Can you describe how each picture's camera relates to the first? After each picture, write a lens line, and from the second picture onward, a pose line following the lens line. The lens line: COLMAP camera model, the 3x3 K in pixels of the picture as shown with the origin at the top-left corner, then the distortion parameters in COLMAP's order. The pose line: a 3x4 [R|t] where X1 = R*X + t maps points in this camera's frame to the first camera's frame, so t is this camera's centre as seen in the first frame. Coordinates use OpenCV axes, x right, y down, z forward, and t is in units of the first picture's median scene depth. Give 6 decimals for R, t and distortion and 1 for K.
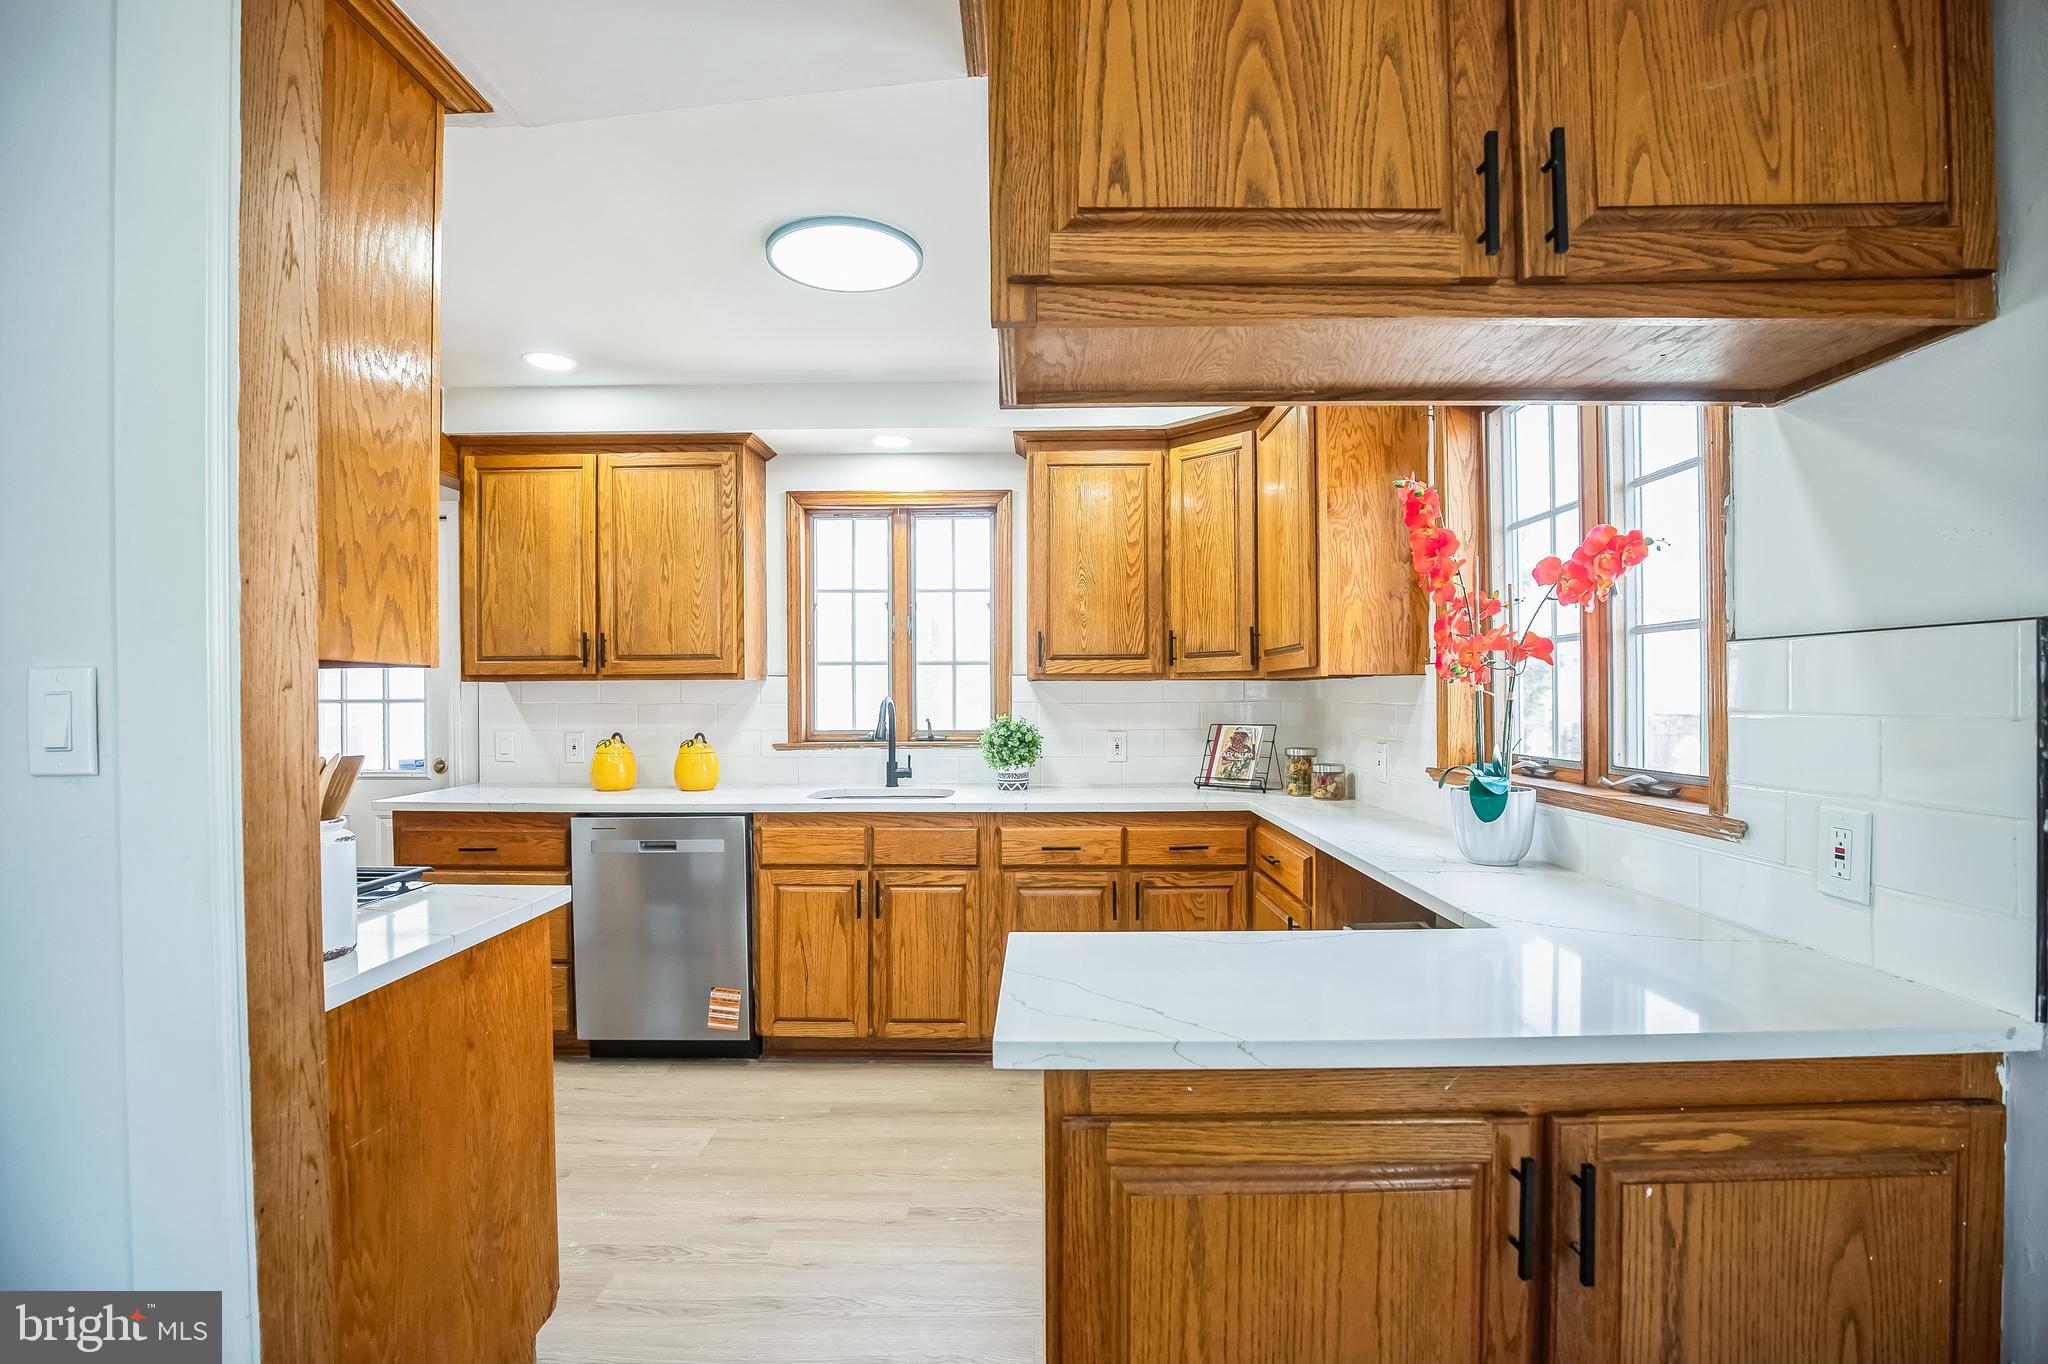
lens RADIAL K [[955.0, 0, 1029.2], [0, 955.0, 696.5], [0, 0, 1]] dist [-0.027445, 0.000550]
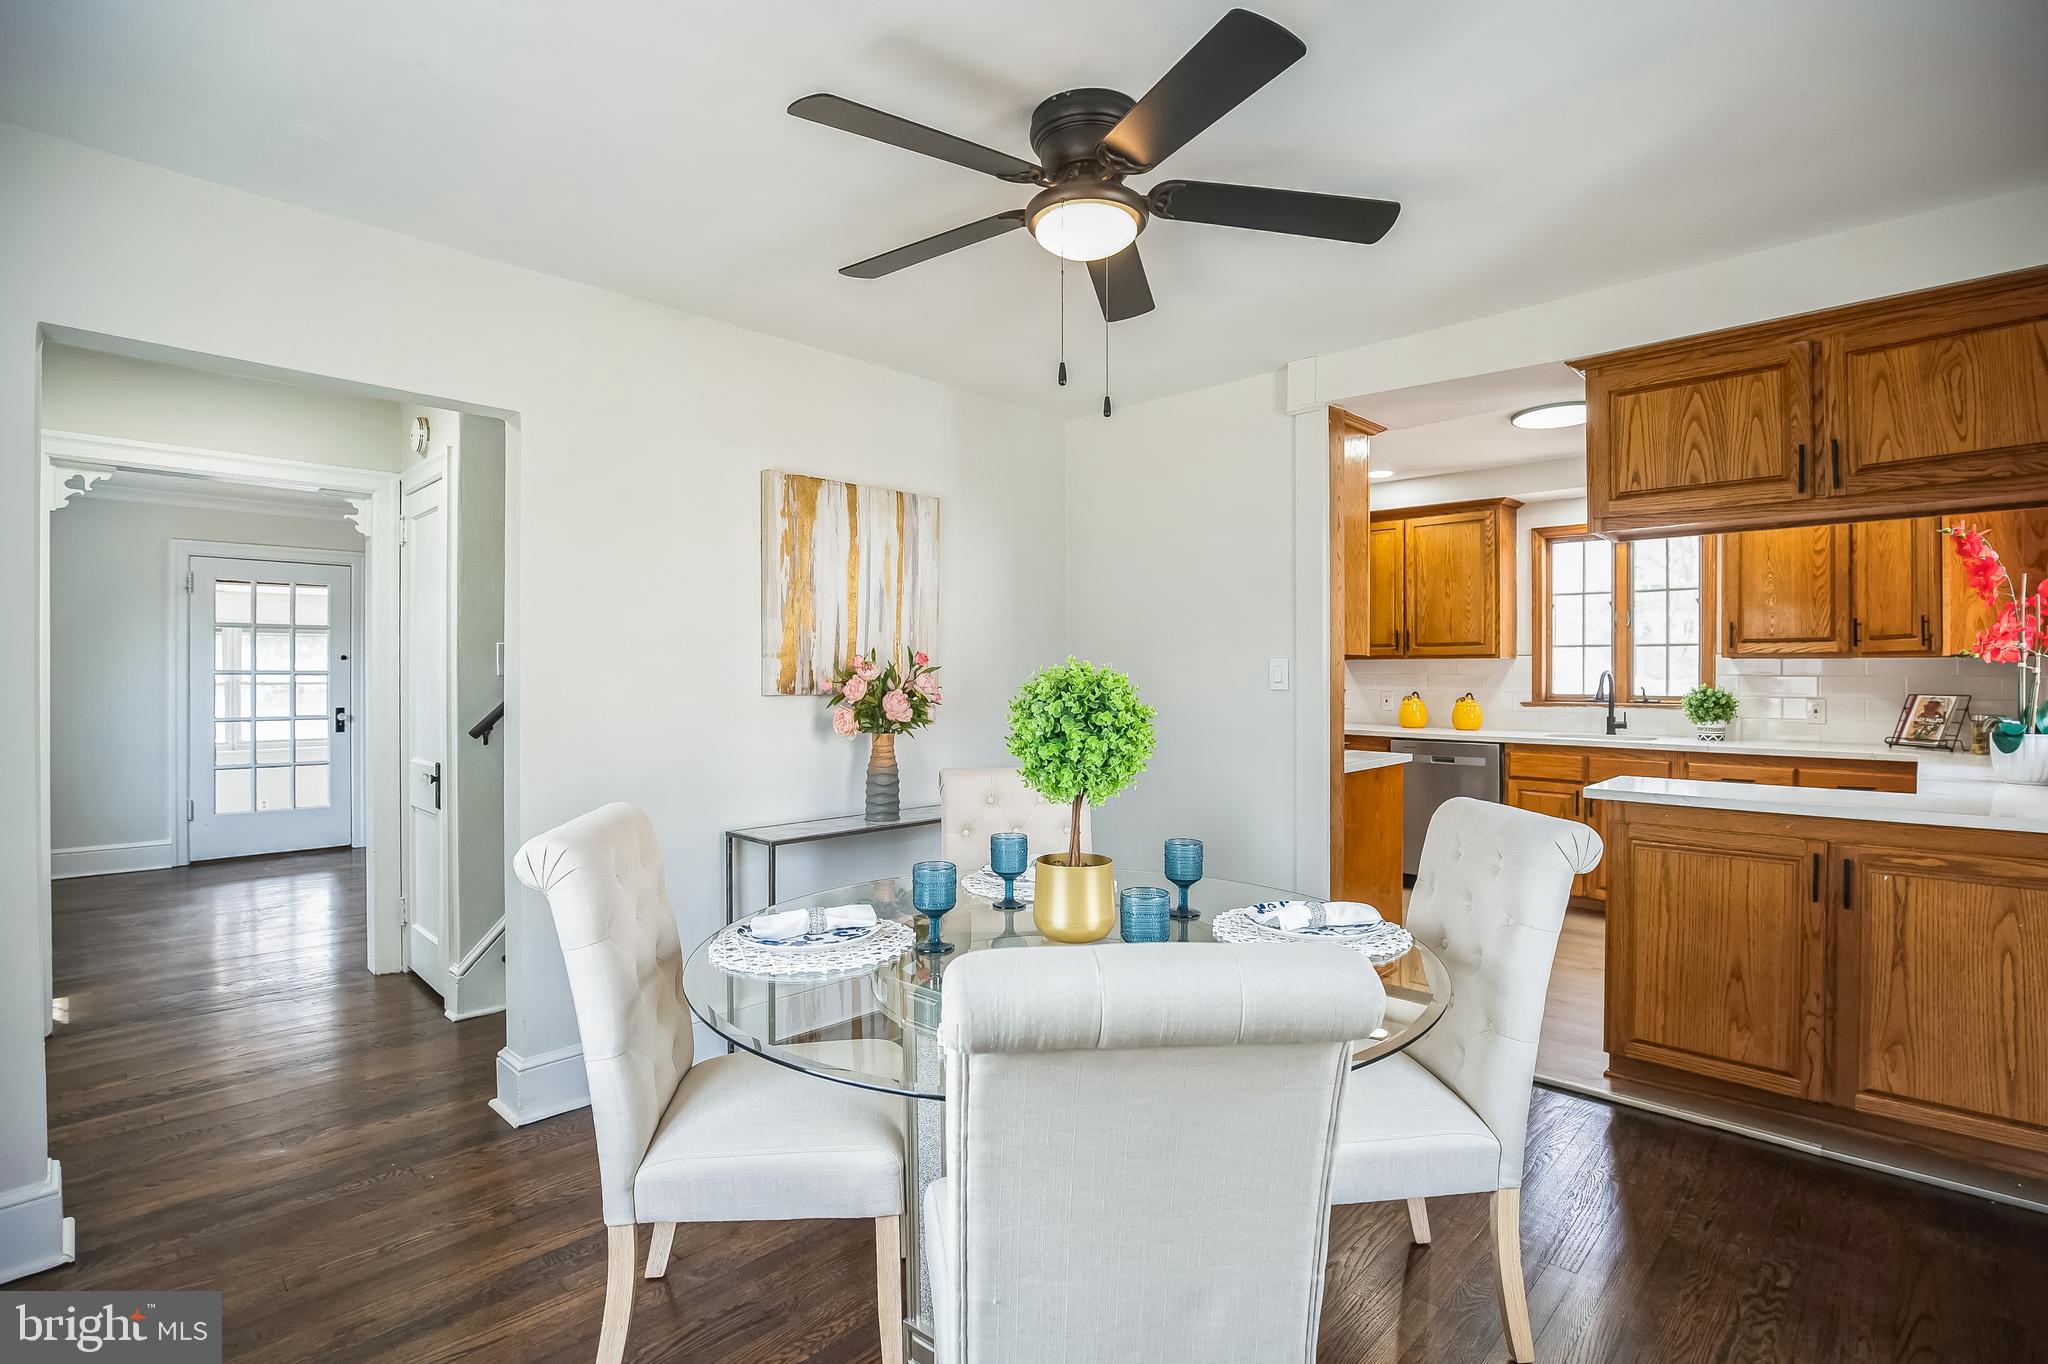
lens RADIAL K [[955.2, 0, 1030.6], [0, 955.2, 677.6], [0, 0, 1]] dist [-0.030677, 0.001147]
pose [[0.726816, 0.010114, -0.686758, 0.201284], [-0.005607, 0.999946, 0.008792, 0.004073], [0.686809, -0.002540, 0.726833, -0.631693]]
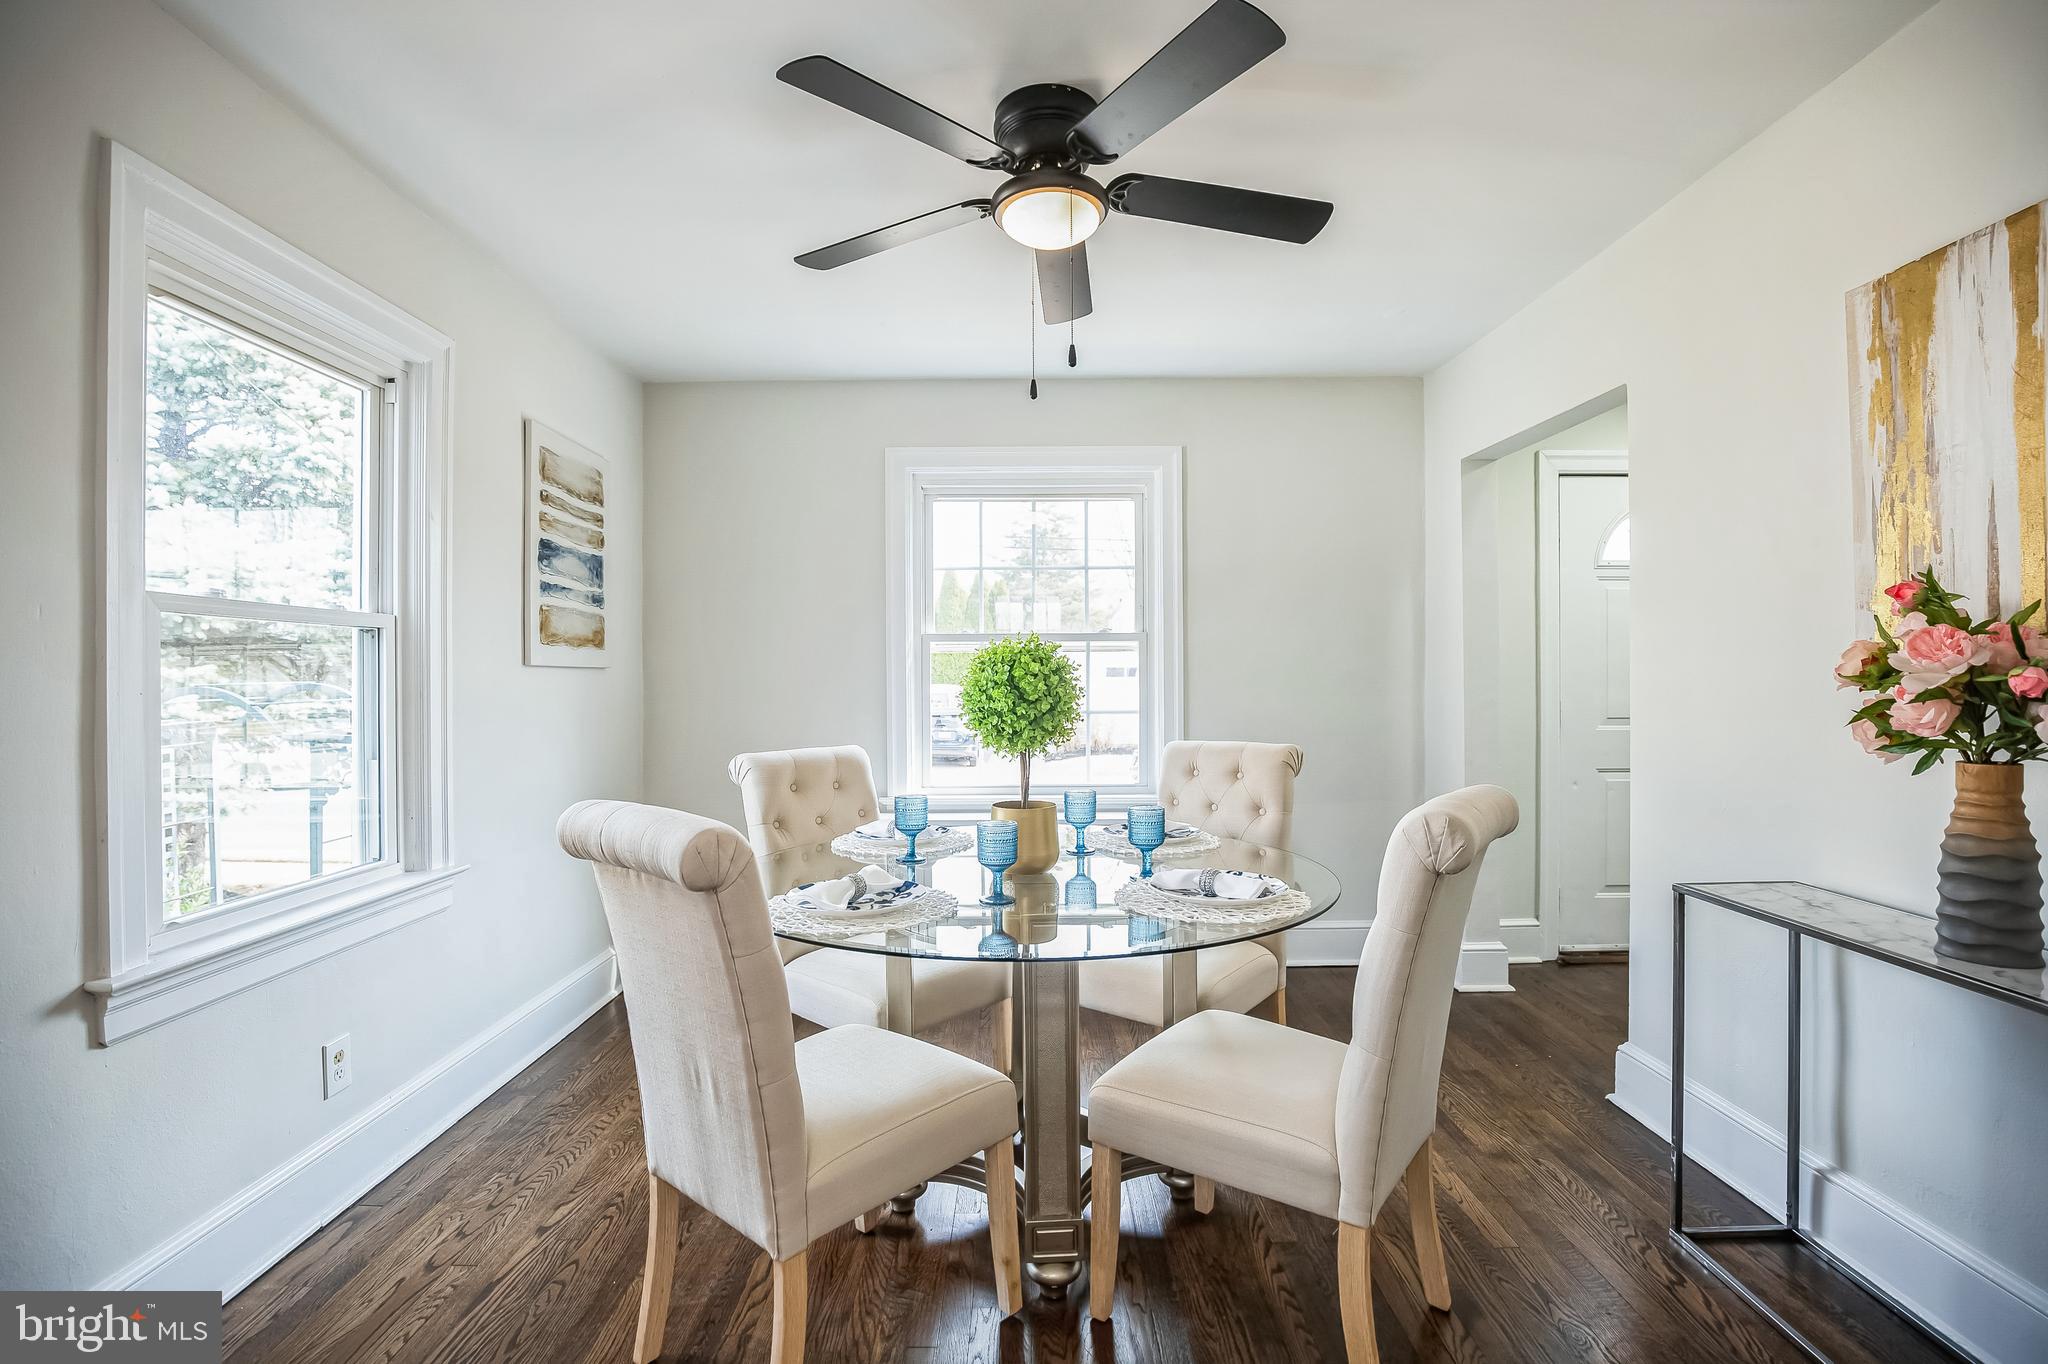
lens RADIAL K [[955.2, 0, 1030.6], [0, 955.2, 677.6], [0, 0, 1]] dist [-0.030677, 0.001147]
pose [[-0.999881, 0.011906, -0.009804, -0.136411], [0.011888, 0.999928, 0.001887, 0.025178], [0.009826, 0.001771, -0.999950, 0.370614]]
